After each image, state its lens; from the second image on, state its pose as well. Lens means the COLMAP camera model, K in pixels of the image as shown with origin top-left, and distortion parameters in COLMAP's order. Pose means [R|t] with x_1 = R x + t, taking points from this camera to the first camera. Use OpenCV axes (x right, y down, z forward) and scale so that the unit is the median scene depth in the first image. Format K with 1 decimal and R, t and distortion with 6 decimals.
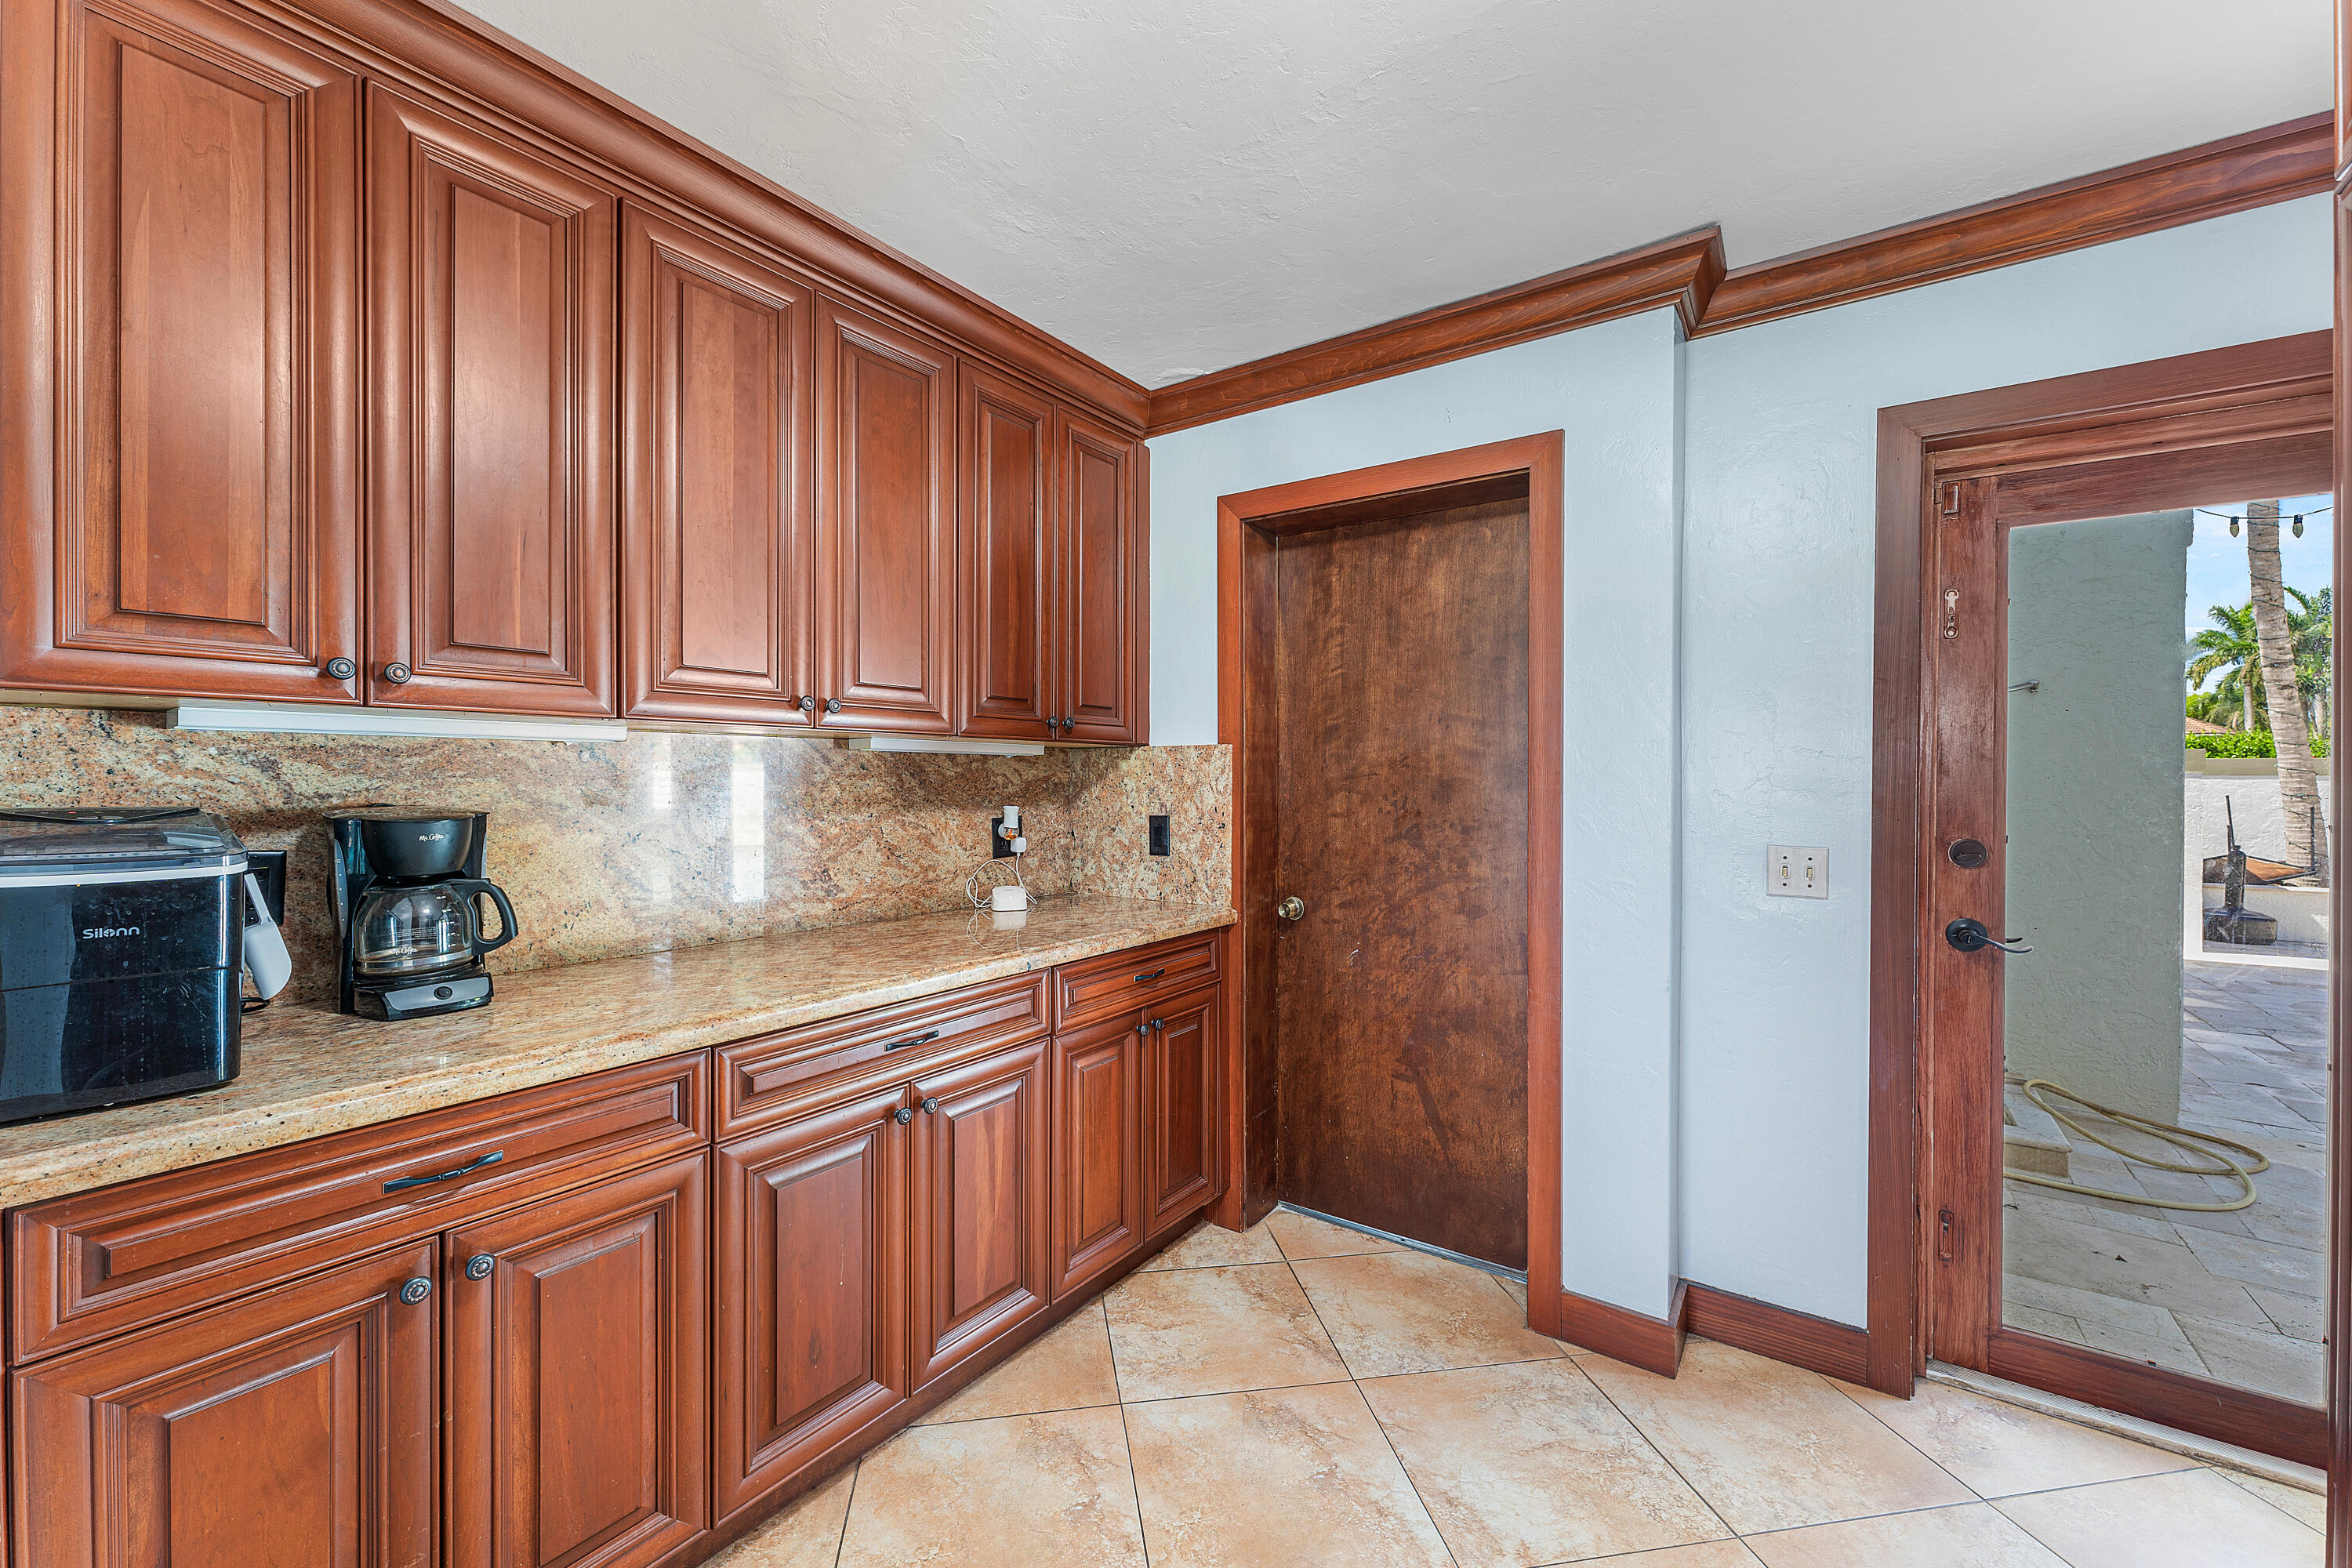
lens RADIAL K [[942.0, 0, 1169.8], [0, 942.0, 774.8], [0, 0, 1]] dist [-0.001223, -0.000075]
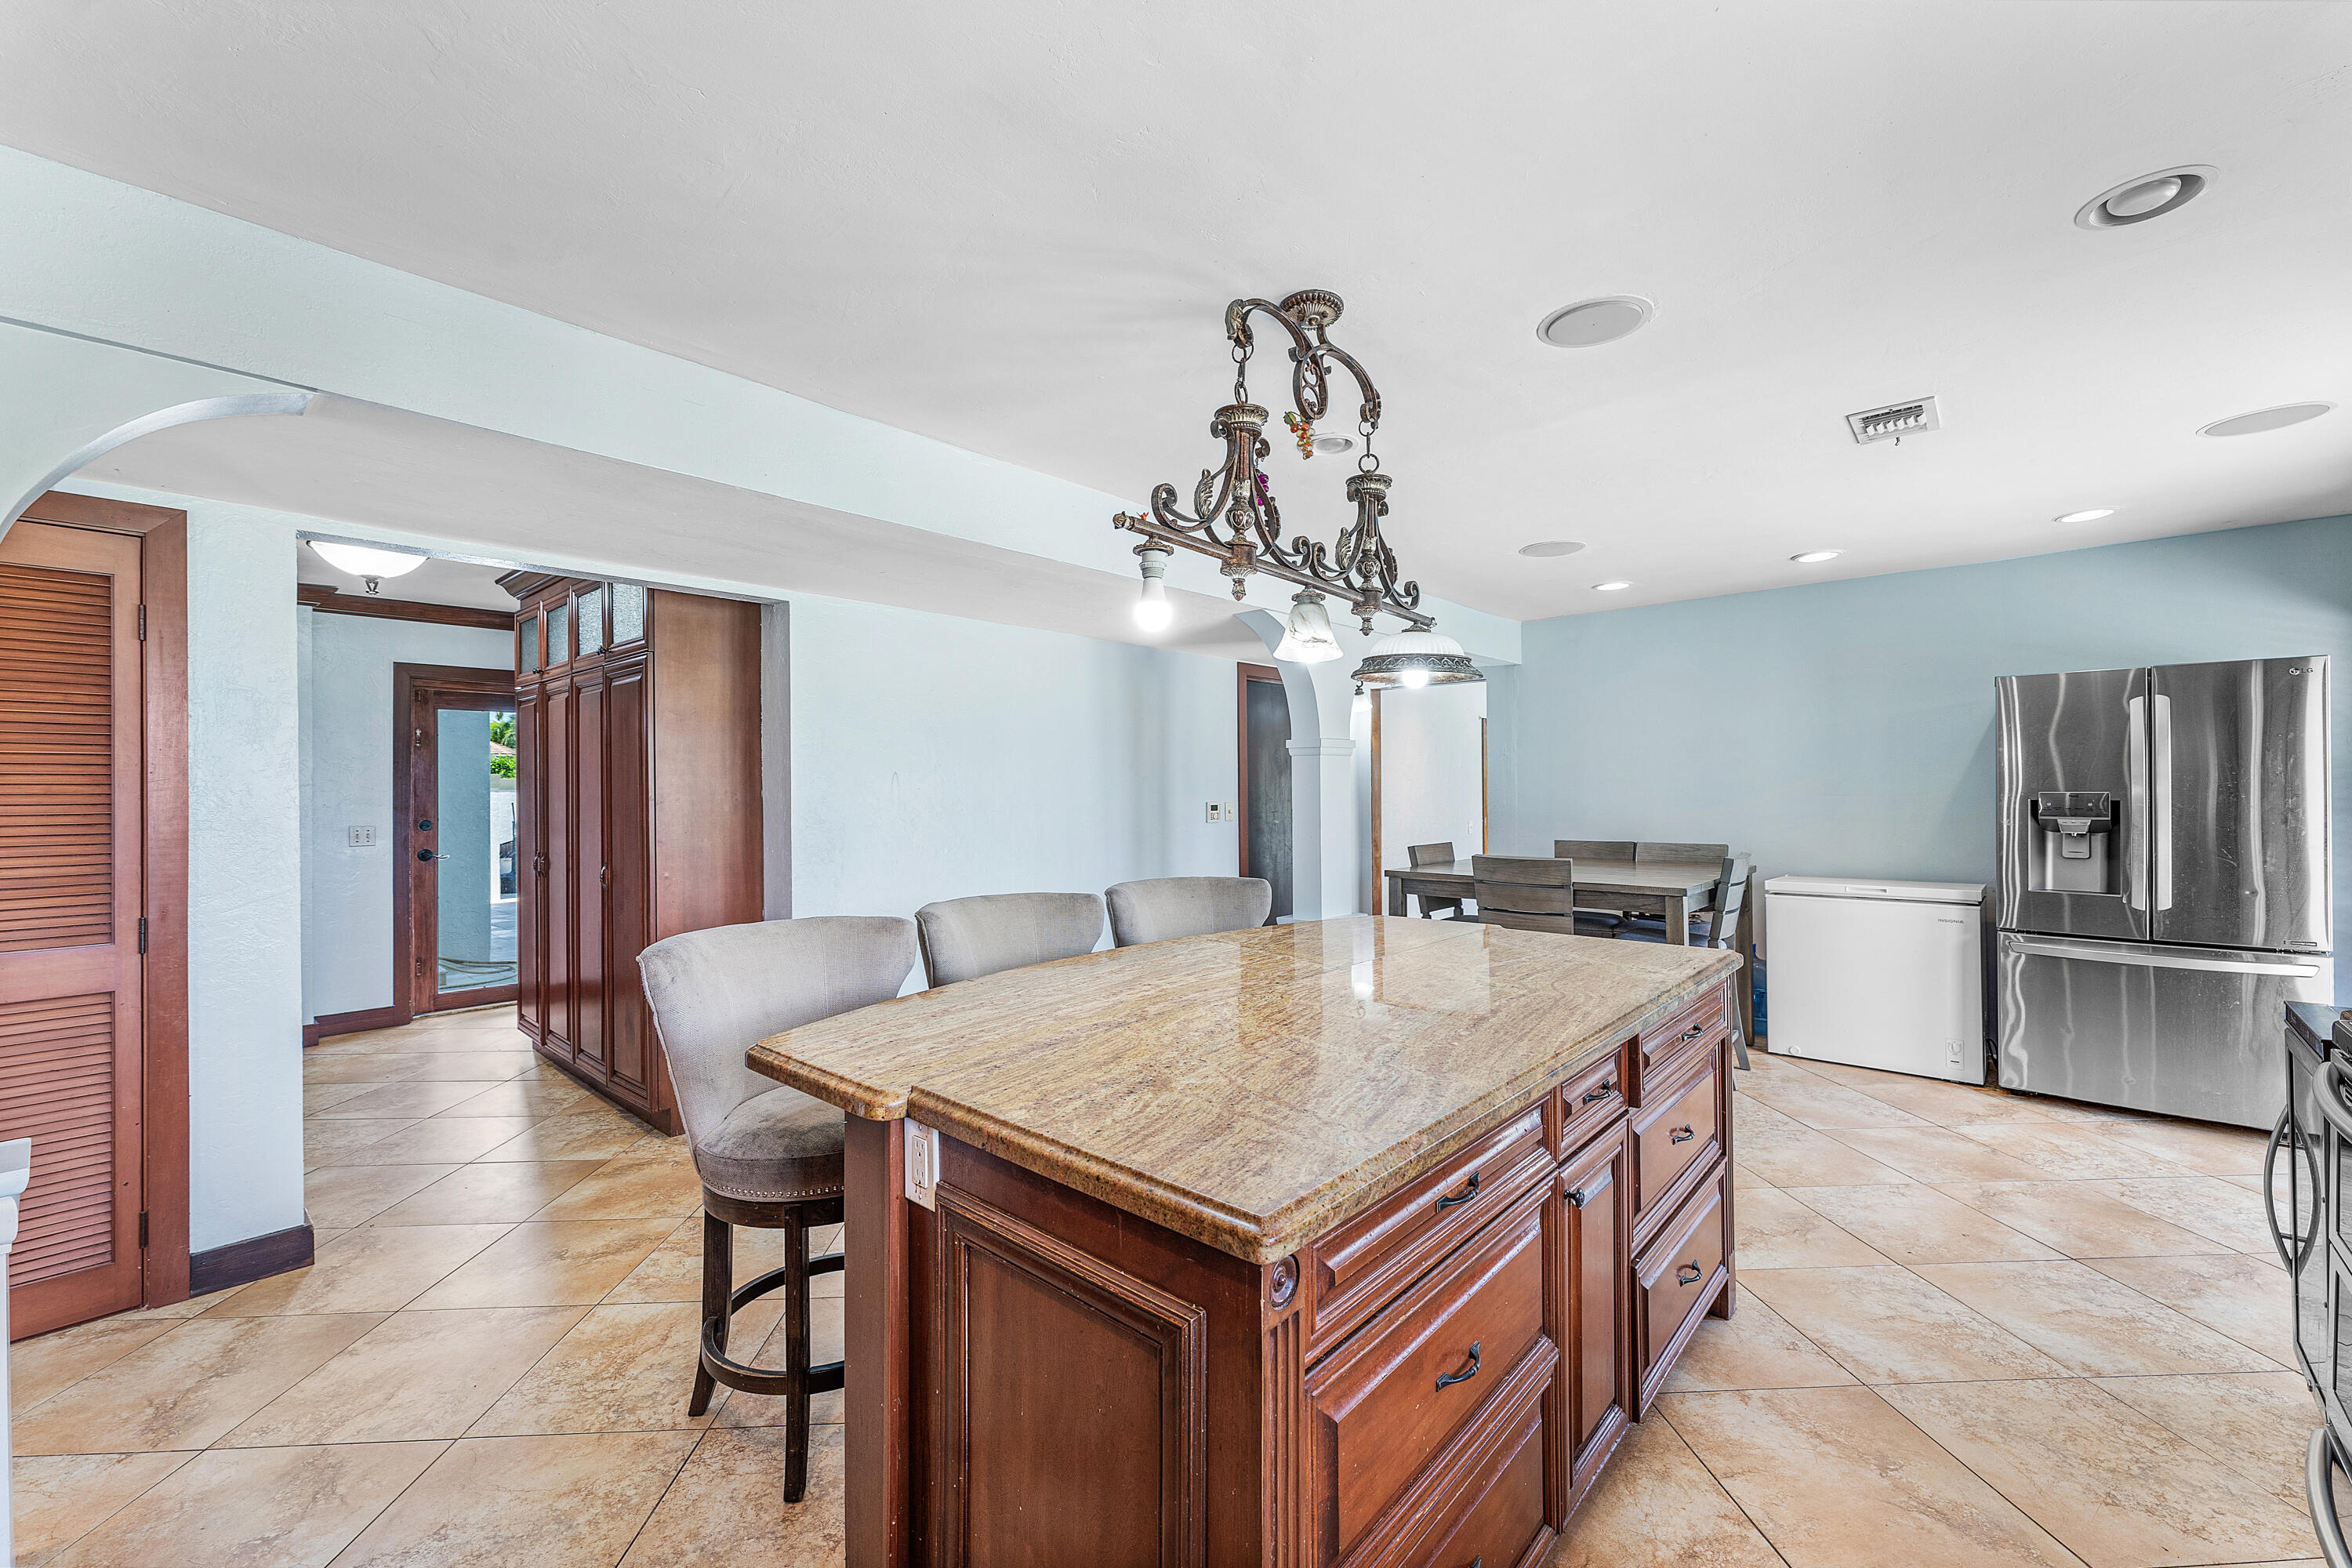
lens RADIAL K [[942.0, 0, 1170.5], [0, 942.0, 780.6], [0, 0, 1]] dist [-0.001223, -0.000075]
pose [[0.119913, -0.003795, 0.992777, -1.606710], [0.011528, 0.999931, 0.002430, -0.027348], [-0.992718, 0.011153, 0.119948, -1.481245]]
